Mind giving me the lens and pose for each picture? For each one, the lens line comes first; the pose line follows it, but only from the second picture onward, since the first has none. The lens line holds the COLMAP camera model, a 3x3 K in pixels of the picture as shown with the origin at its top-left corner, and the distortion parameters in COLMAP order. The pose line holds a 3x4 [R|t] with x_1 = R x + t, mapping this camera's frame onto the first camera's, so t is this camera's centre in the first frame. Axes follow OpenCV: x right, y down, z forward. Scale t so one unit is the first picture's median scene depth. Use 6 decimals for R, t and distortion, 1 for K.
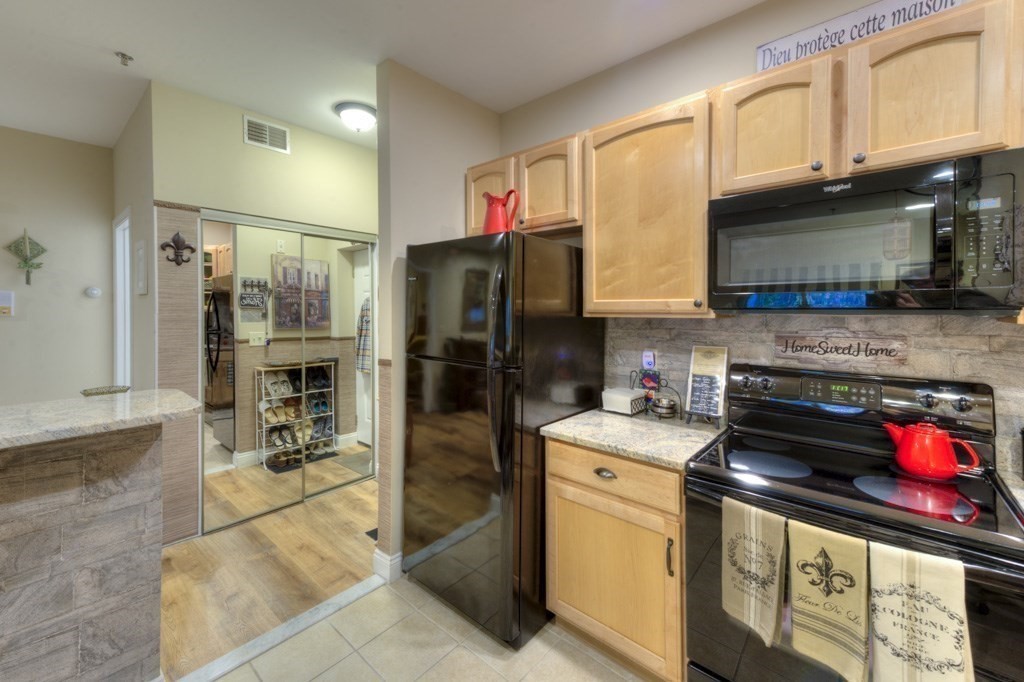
lens RADIAL K [[416.6, 0, 514.3], [0, 416.6, 314.0], [0, 0, 1]] dist [0.025739, 0.000042]
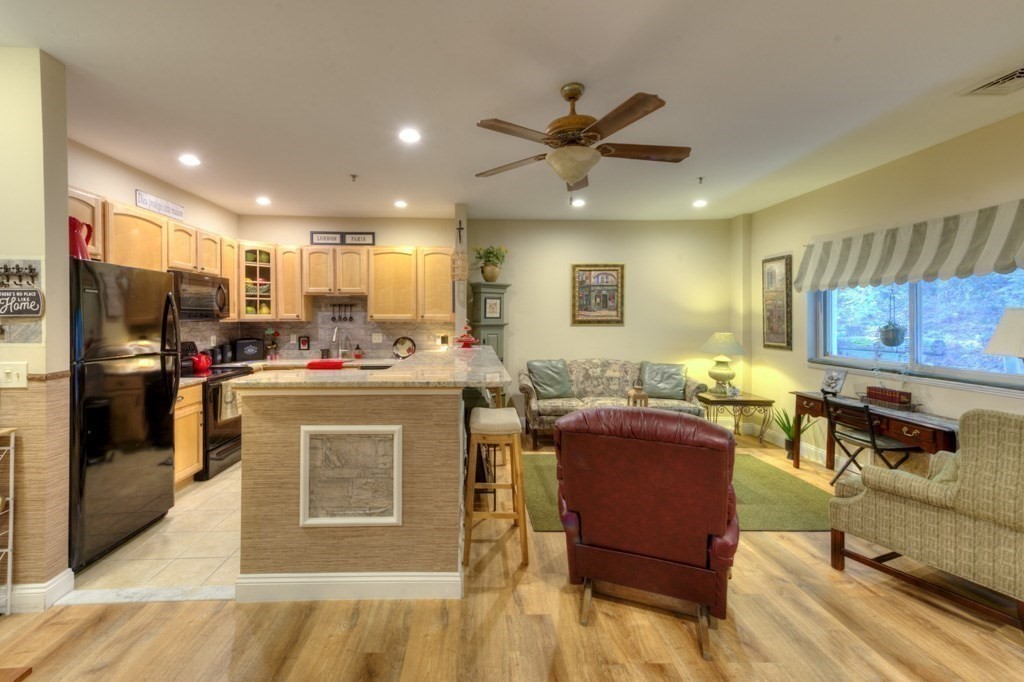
lens RADIAL K [[412.3, 0, 477.9], [0, 412.3, 321.8], [0, 0, 1]] dist [0.039441, -0.007447]
pose [[-0.661349, -0.010954, 0.749998, -2.041208], [0.004320, 0.999821, 0.018412, -0.022601], [-0.750066, 0.015417, -0.661183, 1.133091]]
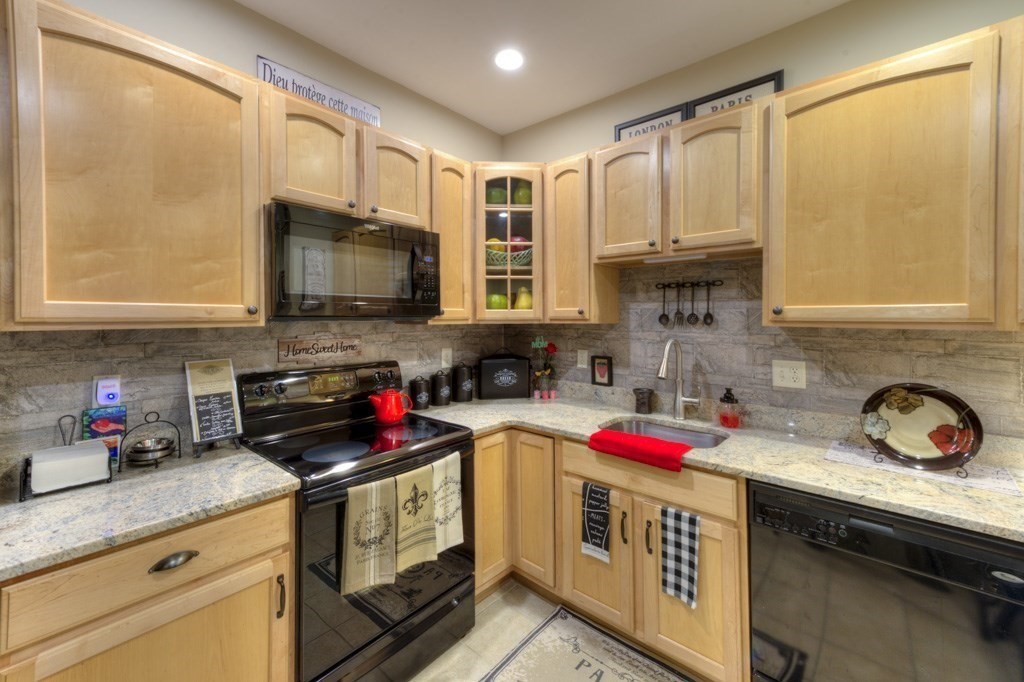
lens RADIAL K [[422.6, 0, 504.2], [0, 422.6, 316.2], [0, 0, 1]] dist [0.025310, -0.000323]
pose [[0.017971, -0.002670, 0.999835, -0.433729], [0.010700, 0.999940, 0.002478, -0.008880], [-0.999781, 0.010653, 0.017998, 0.413543]]
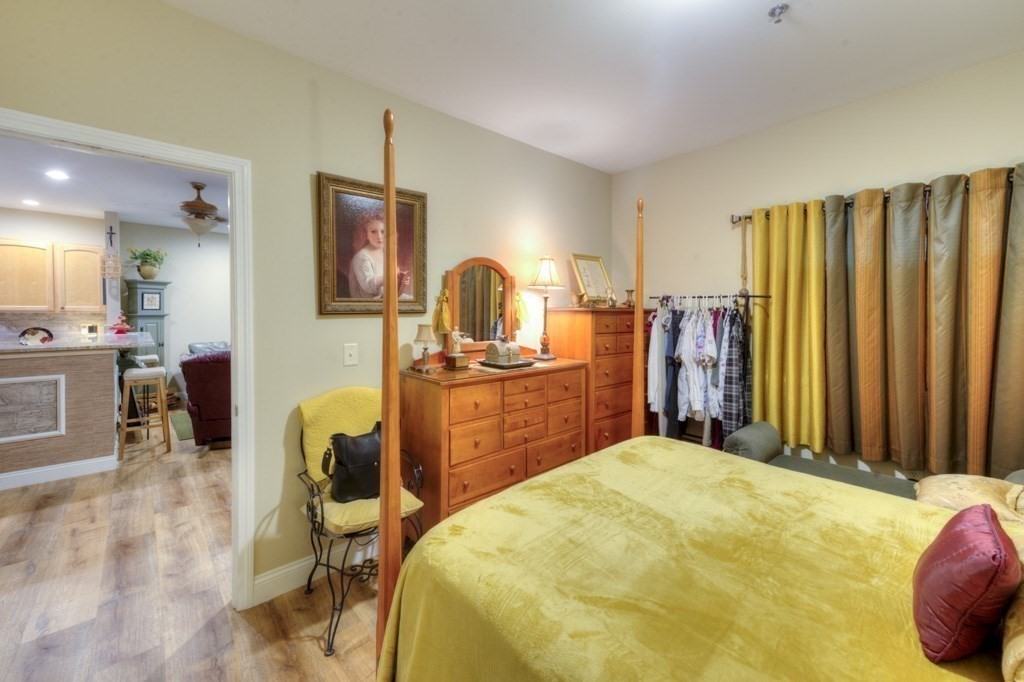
lens RADIAL K [[412.0, 0, 505.3], [0, 412.0, 319.4], [0, 0, 1]] dist [0.022628, -0.000036]
pose [[-0.990612, -0.009914, 0.136346, -3.288574], [-0.005967, 0.999552, 0.029326, -0.034160], [-0.136575, 0.028237, -0.990227, 2.157058]]
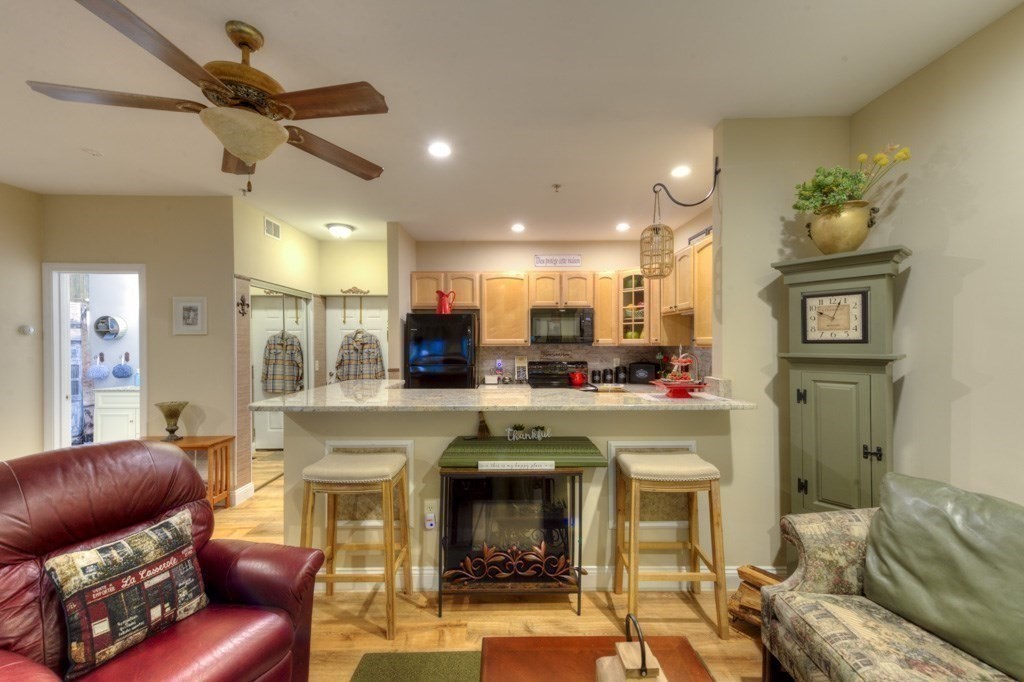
lens RADIAL K [[399.3, 0, 507.8], [0, 399.3, 345.2], [0, 0, 1]] dist [0.021963, -0.000508]
pose [[0.754364, -0.011057, 0.656363, -1.432428], [0.012749, 0.999916, 0.002192, -0.002191], [-0.656333, 0.006715, 0.754442, -1.003210]]
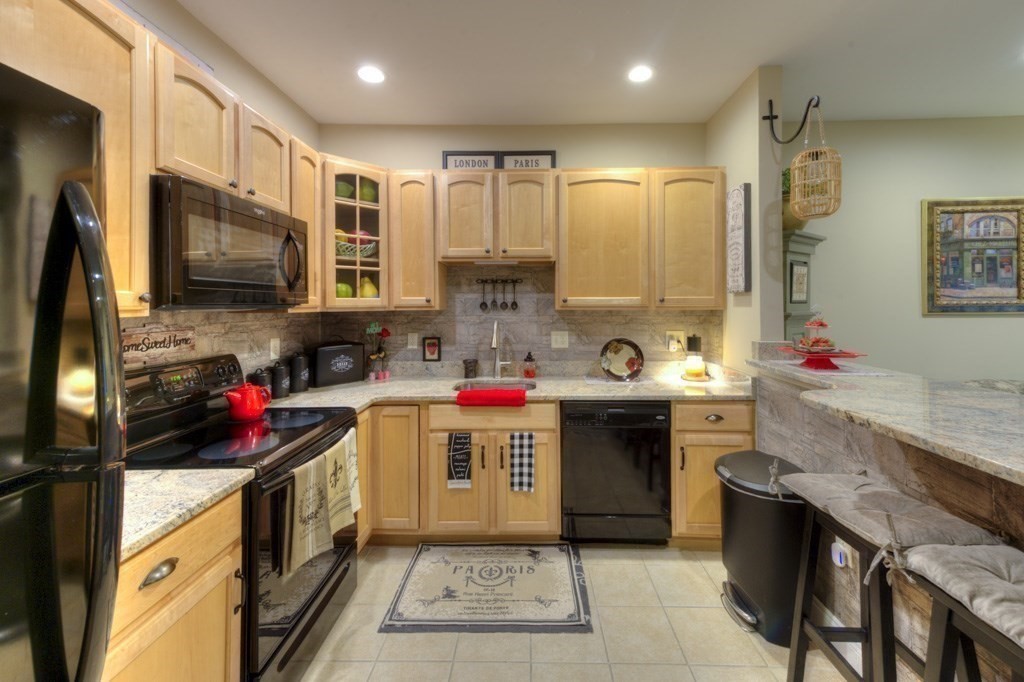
lens RADIAL K [[421.9, 0, 531.4], [0, 421.9, 300.3], [0, 0, 1]] dist [0.026626, -0.000220]
pose [[-0.644011, 0.006772, 0.764986, -0.577279], [0.010161, 0.999948, -0.000298, -0.012447], [-0.764949, 0.007582, -0.644046, 0.896804]]
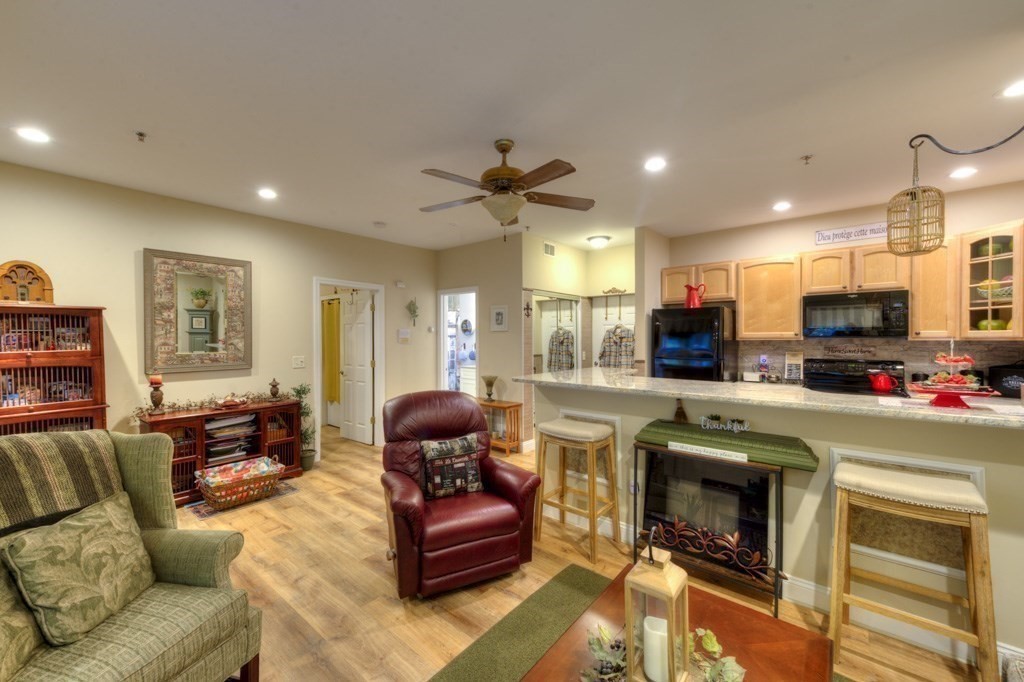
lens RADIAL K [[401.0, 0, 508.2], [0, 401.0, 338.7], [0, 0, 1]] dist [0.018203, -0.000323]
pose [[0.999881, -0.007917, 0.013211, -1.279363], [0.008012, 0.999943, -0.007103, 0.005981], [-0.013154, 0.007208, 0.999888, -1.375137]]
